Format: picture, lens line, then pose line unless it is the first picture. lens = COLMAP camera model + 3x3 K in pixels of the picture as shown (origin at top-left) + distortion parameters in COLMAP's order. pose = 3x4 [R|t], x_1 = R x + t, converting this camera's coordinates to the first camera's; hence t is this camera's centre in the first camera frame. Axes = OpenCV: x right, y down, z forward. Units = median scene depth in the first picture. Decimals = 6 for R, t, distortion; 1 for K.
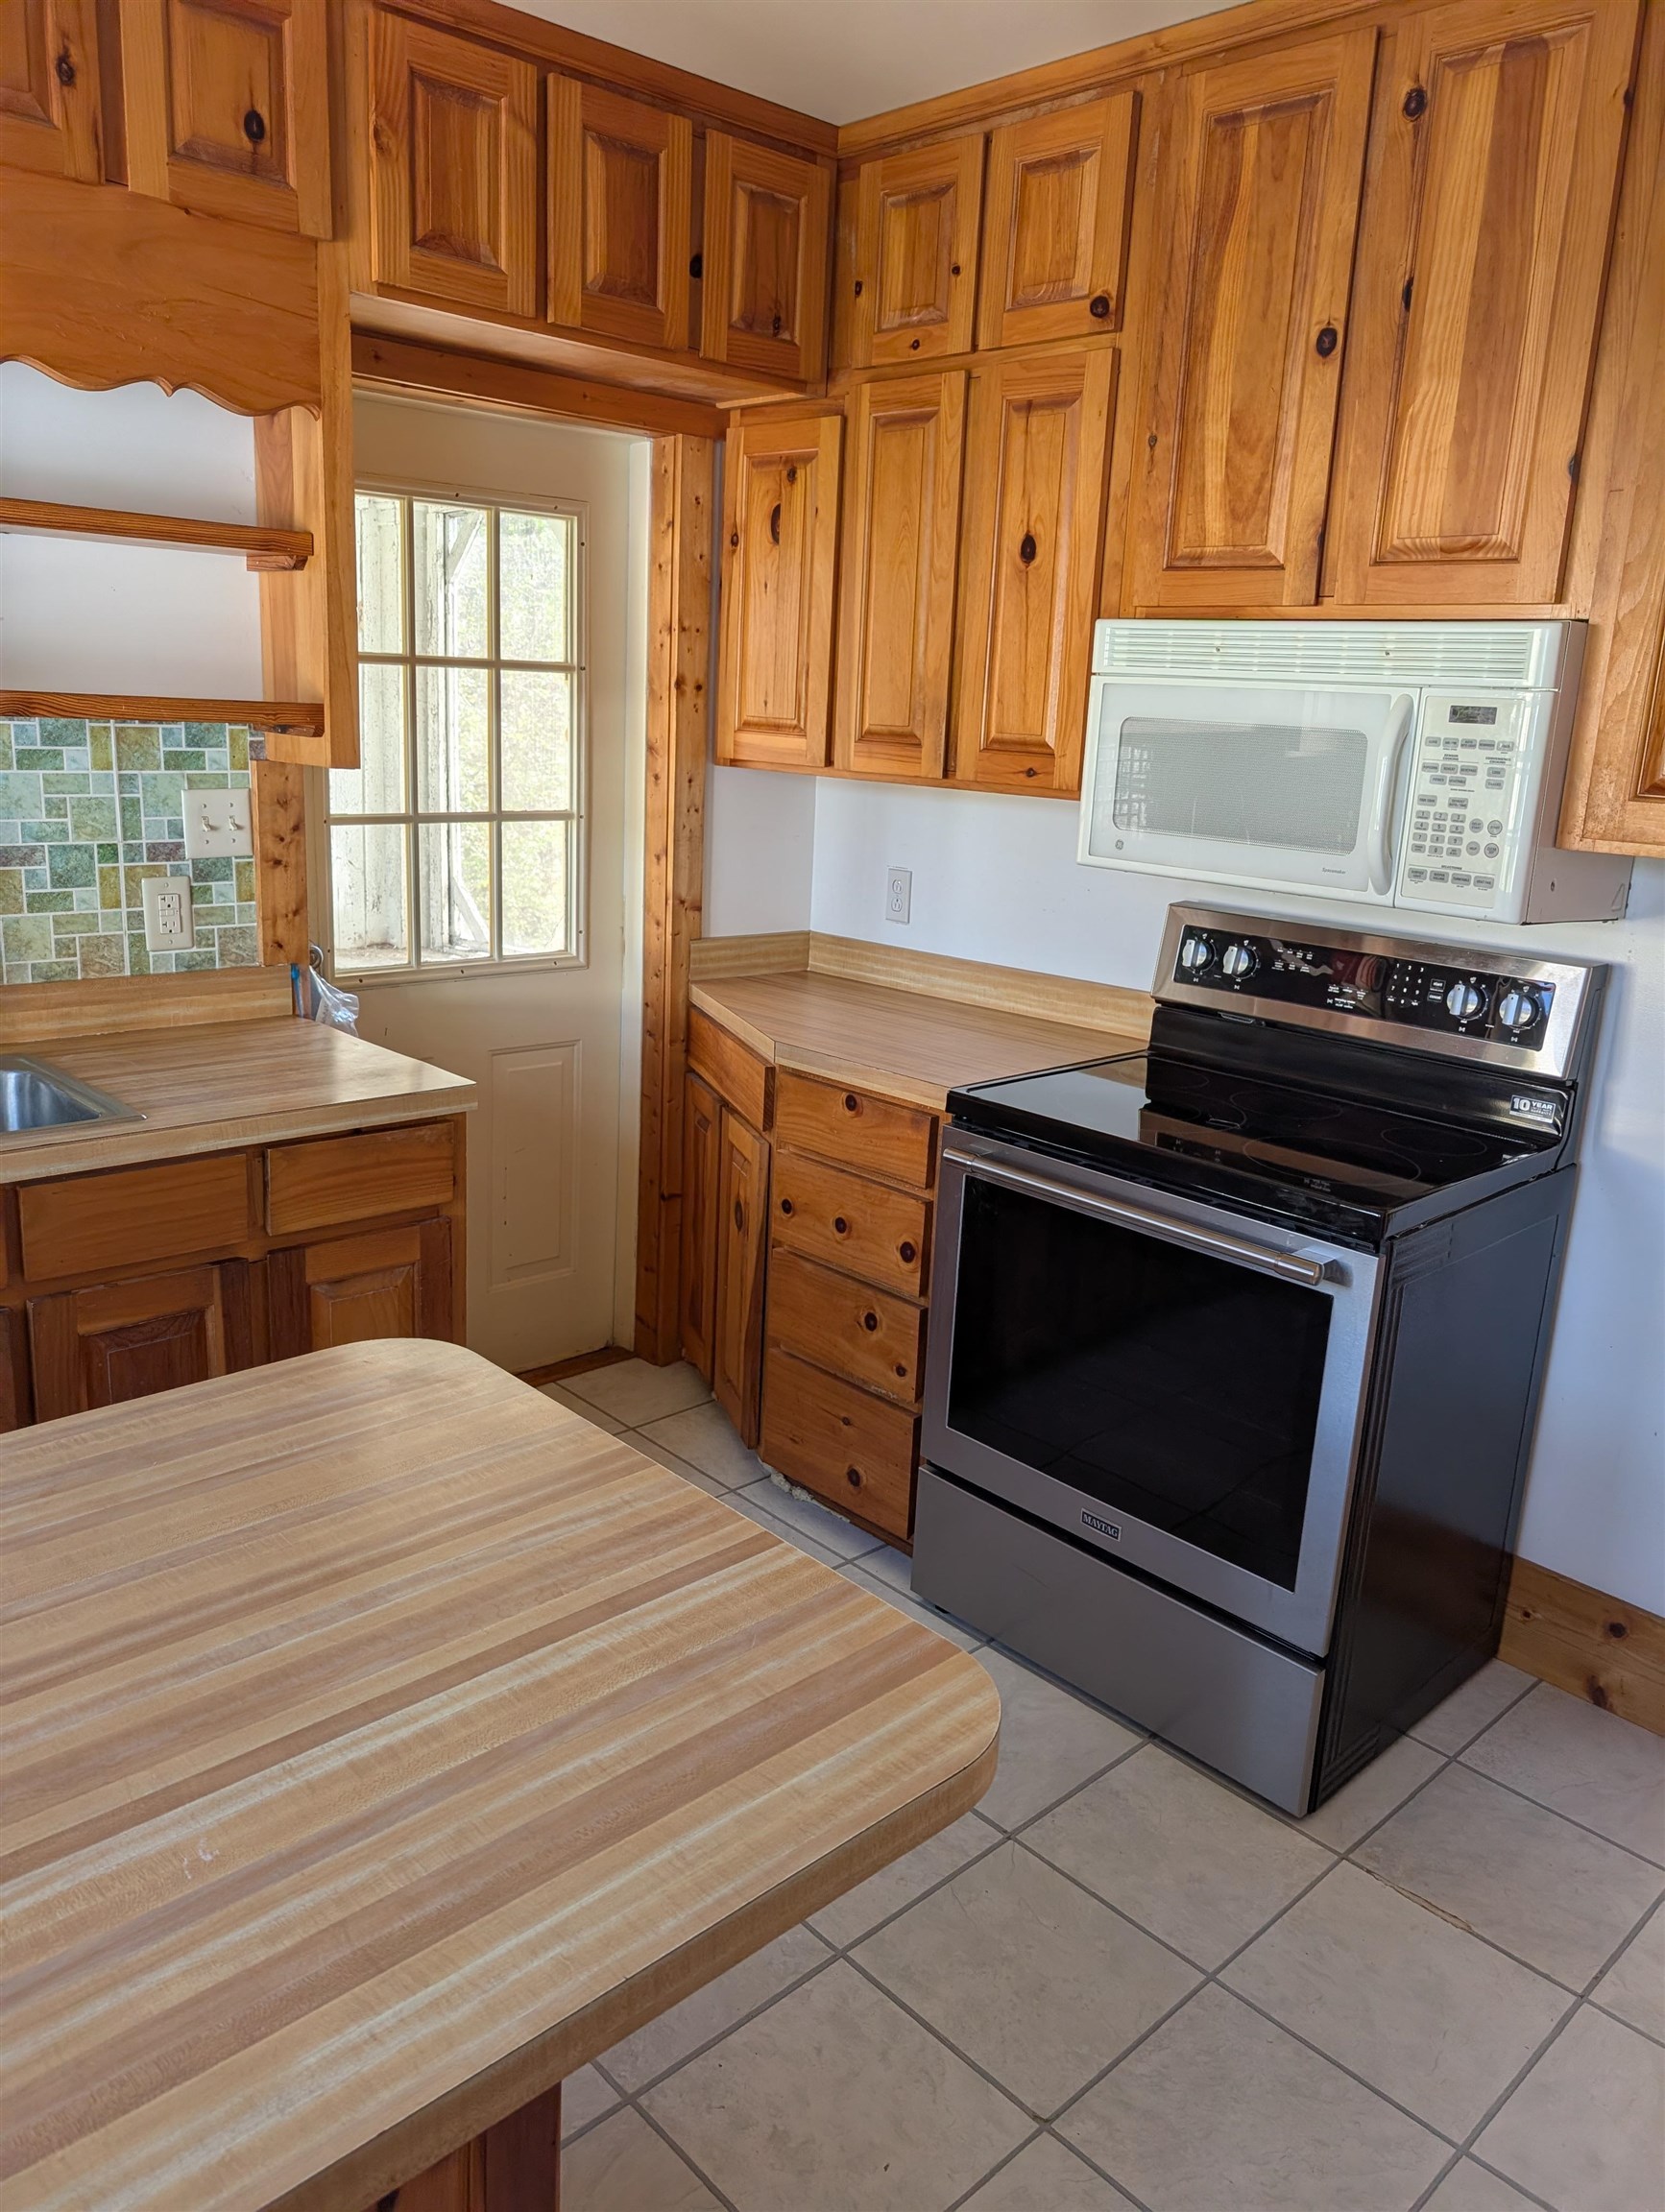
lens RADIAL K [[1588.8, 0, 835.8], [0, 1588.8, 1092.8], [0, 0, 1]] dist [-0.003439, -0.002711]
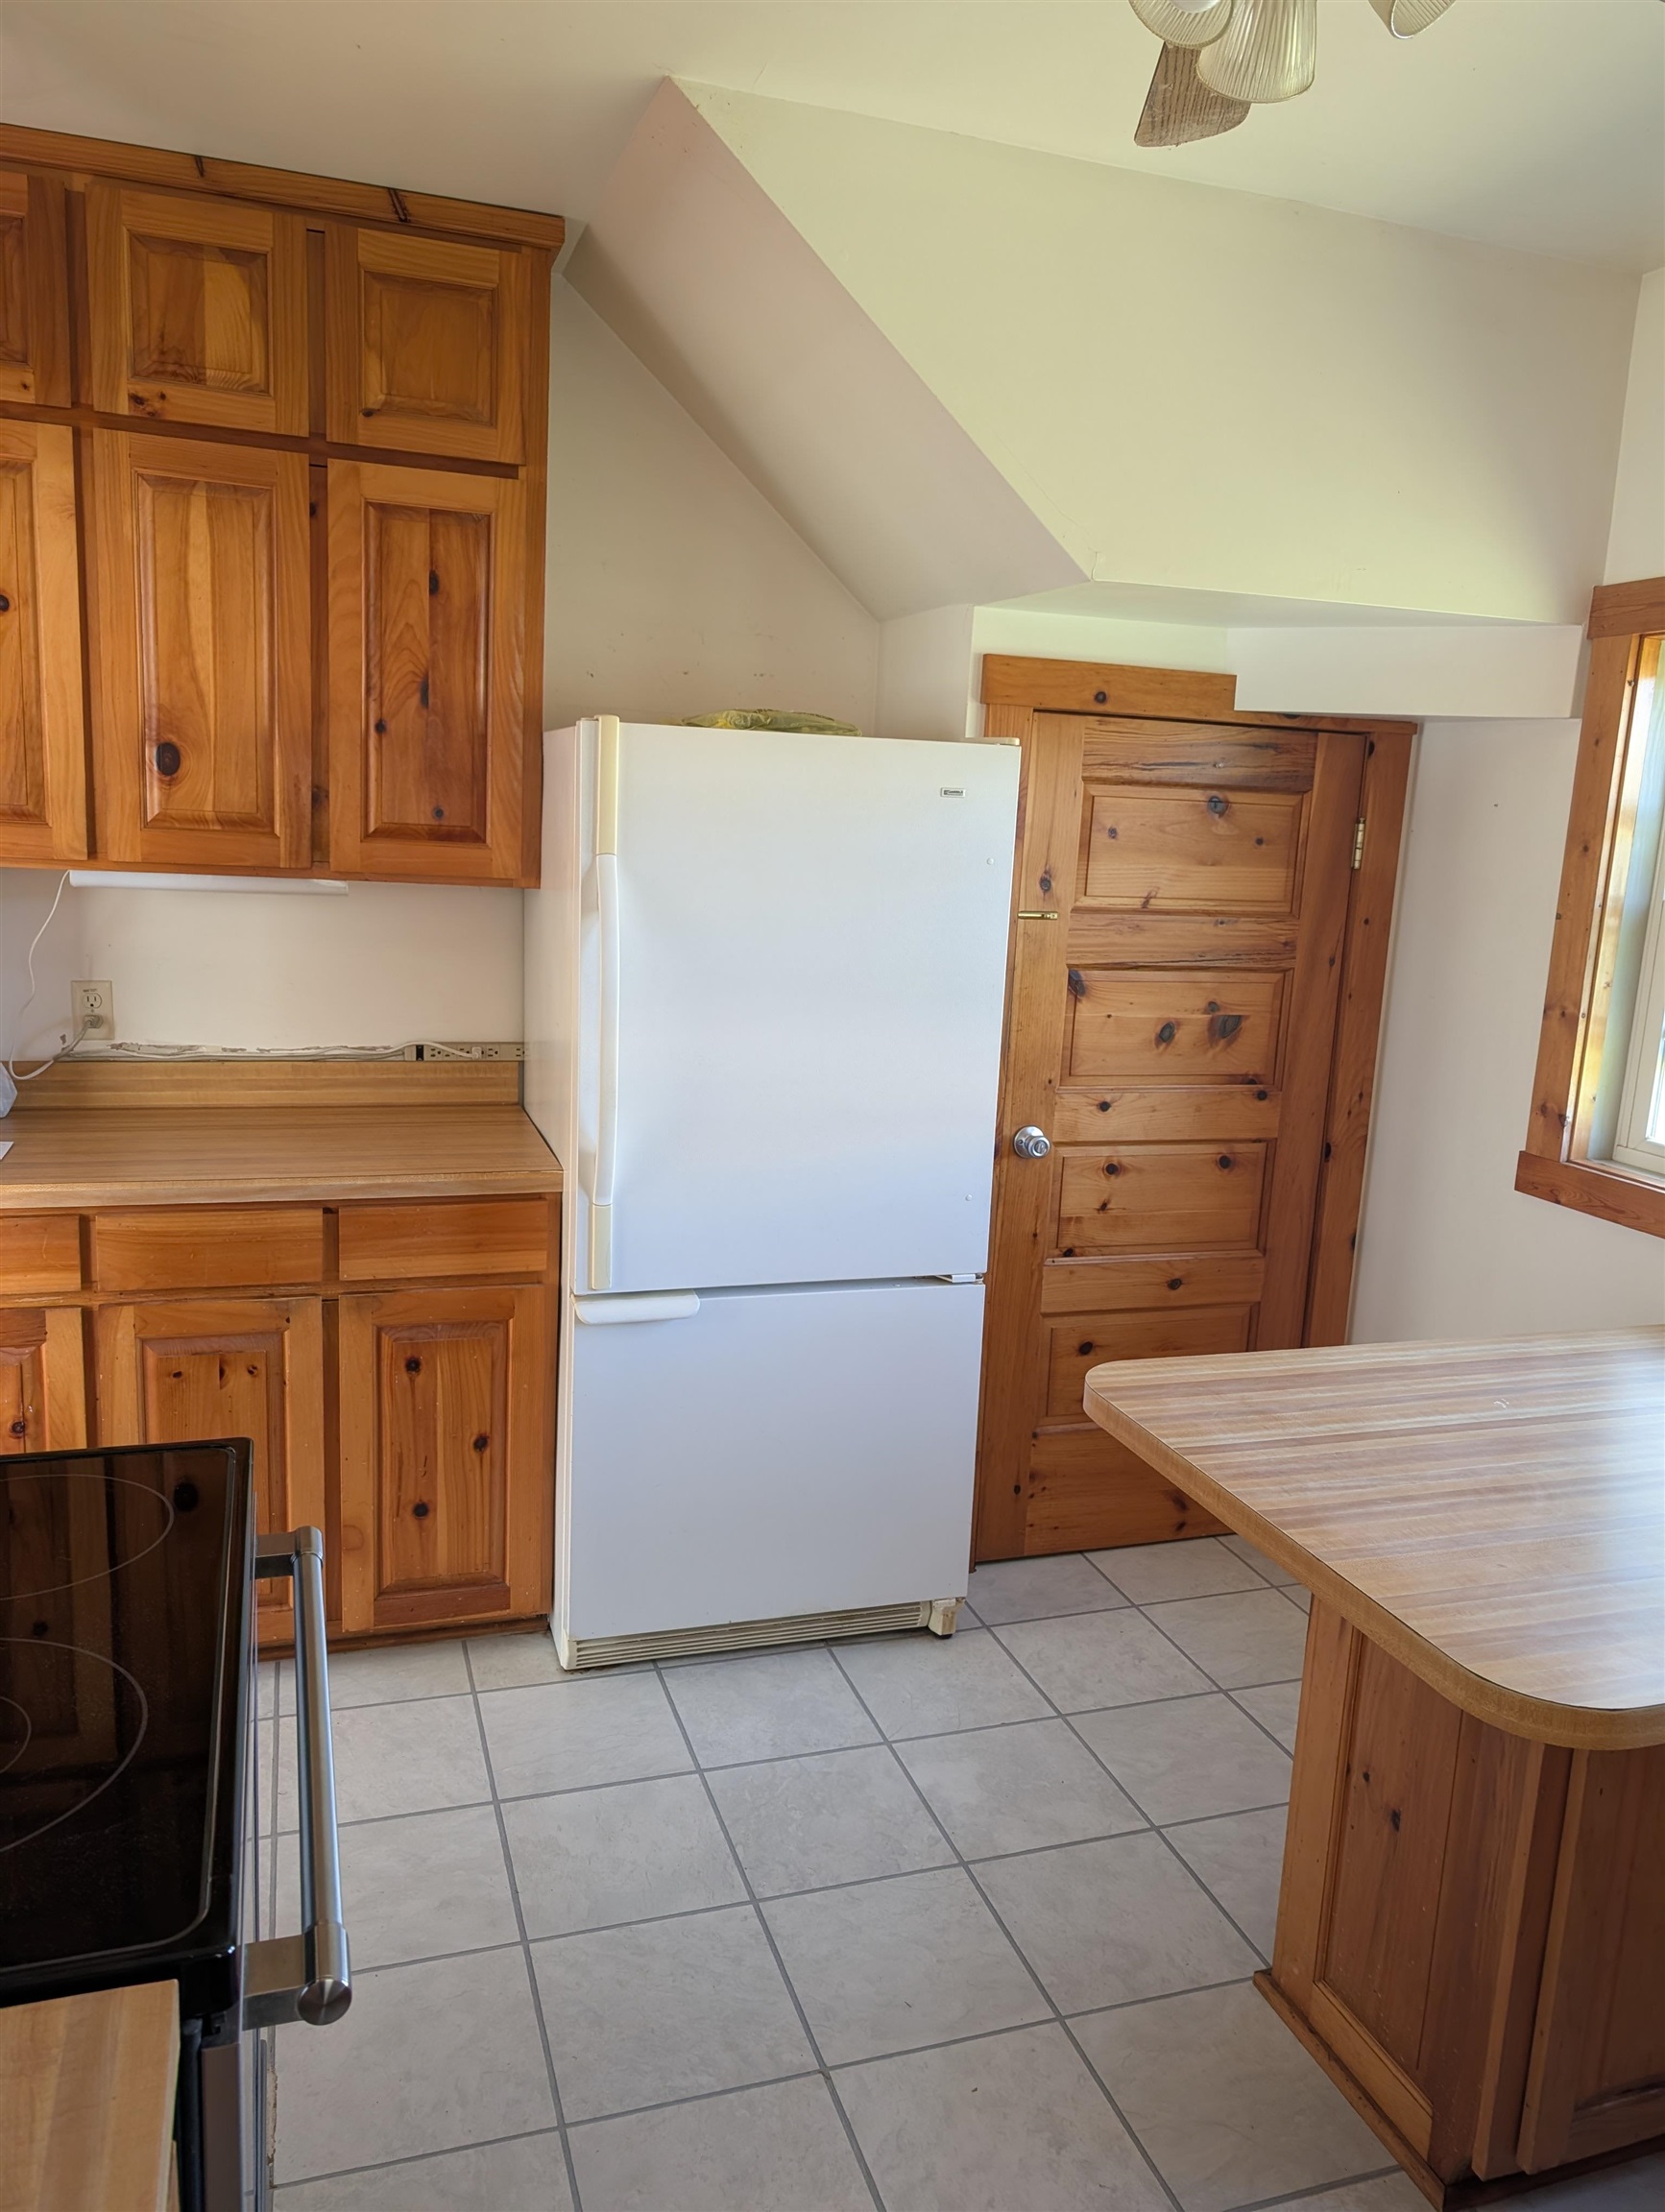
lens RADIAL K [[1605.5, 0, 837.4], [0, 1605.5, 1112.2], [0, 0, 1]] dist [0.030616, -0.034548]
pose [[-0.899203, -0.174153, 0.401379, -0.149844], [0.007878, 0.910777, 0.412824, -0.302564], [-0.437462, 0.374374, -0.817601, 1.148793]]
